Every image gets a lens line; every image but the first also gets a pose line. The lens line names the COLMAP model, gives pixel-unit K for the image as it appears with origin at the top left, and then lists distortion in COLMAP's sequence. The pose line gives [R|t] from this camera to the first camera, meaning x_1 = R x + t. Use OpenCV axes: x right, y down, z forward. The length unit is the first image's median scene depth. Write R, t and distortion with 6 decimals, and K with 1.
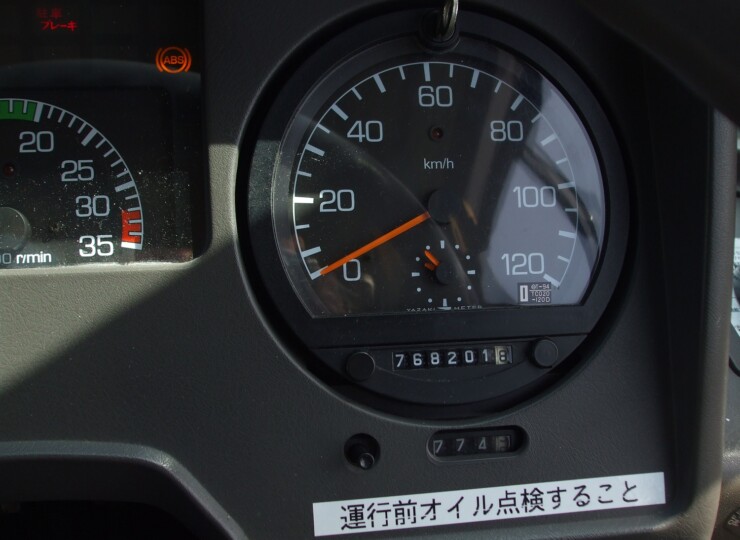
lens RADIAL K [[906.8, 0, 370.0], [0, 906.8, 270.0], [0, 0, 1]] dist [-0.085819, -0.010445]
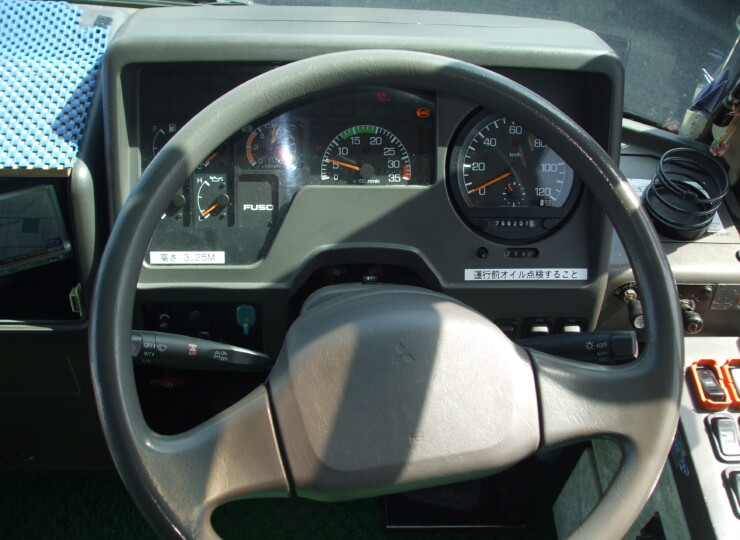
lens RADIAL K [[906.8, 0, 370.0], [0, 906.8, 270.0], [0, 0, 1]] dist [-0.085819, -0.010445]
pose [[0.996085, 0.060330, -0.064612, -0.176053], [-0.050374, 0.988009, 0.145947, -0.155342], [0.072642, -0.142121, 0.987180, -1.916098]]
